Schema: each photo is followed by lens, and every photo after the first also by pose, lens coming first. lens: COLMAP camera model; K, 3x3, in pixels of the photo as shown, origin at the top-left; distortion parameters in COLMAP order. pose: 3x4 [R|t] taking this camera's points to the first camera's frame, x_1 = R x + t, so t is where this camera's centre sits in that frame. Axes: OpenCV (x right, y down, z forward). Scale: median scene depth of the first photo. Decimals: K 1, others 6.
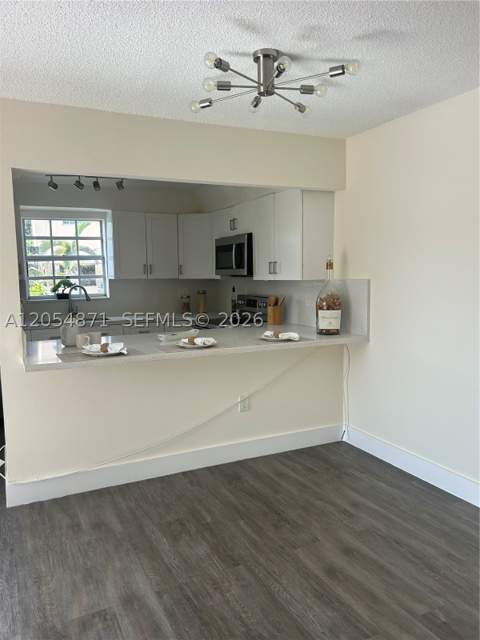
lens RADIAL K [[484.2, 0, 238.7], [0, 484.2, 321.6], [0, 0, 1]] dist [0.009668, -0.008602]
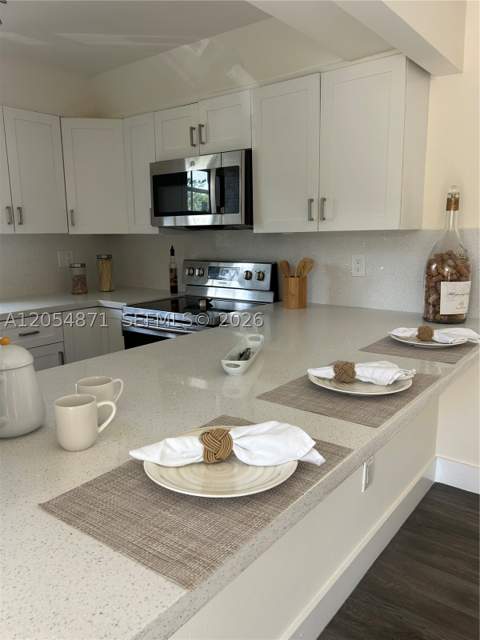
lens RADIAL K [[484.2, 0, 238.7], [0, 484.2, 321.6], [0, 0, 1]] dist [0.009668, -0.008602]
pose [[0.893609, -0.079028, 0.441834, -0.324912], [0.046808, 0.995418, 0.083374, -0.037787], [-0.446399, -0.053822, 0.893214, 0.618799]]
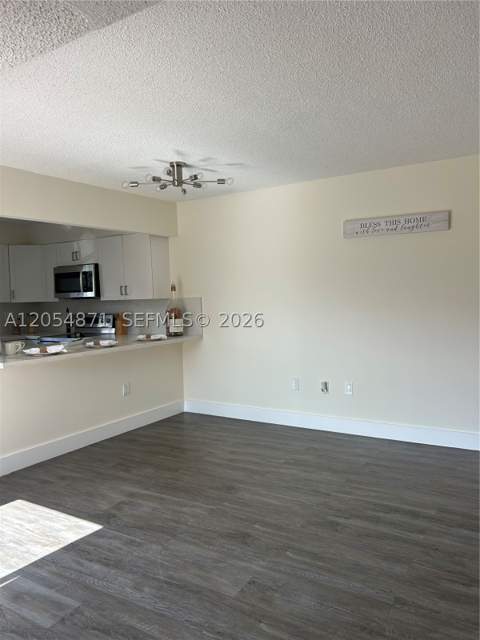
lens RADIAL K [[487.6, 0, 240.0], [0, 487.6, 320.0], [0, 0, 1]] dist [0.040688, -0.005659]
pose [[0.844034, -0.039994, 0.534797, -0.448586], [0.074169, 0.996338, -0.042546, 0.058331], [-0.531136, 0.075575, 0.843909, -0.344046]]
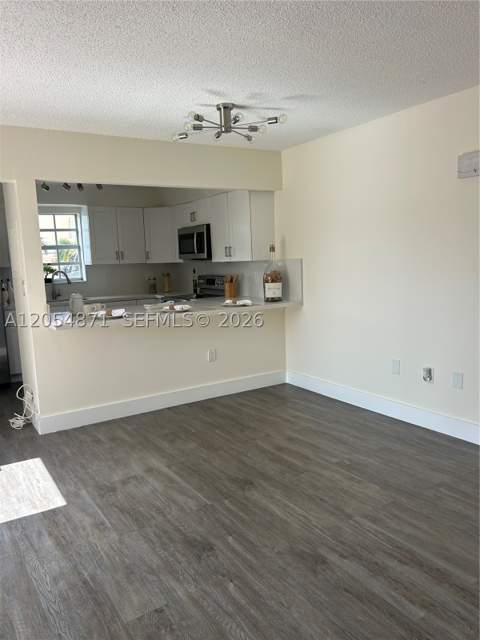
lens RADIAL K [[487.6, 0, 240.0], [0, 487.6, 320.0], [0, 0, 1]] dist [0.040688, -0.005659]
pose [[0.992874, -0.037400, 0.113148, -0.059291], [0.034924, 0.999107, 0.023791, 0.044841], [-0.113937, -0.019670, 0.993293, -0.325064]]
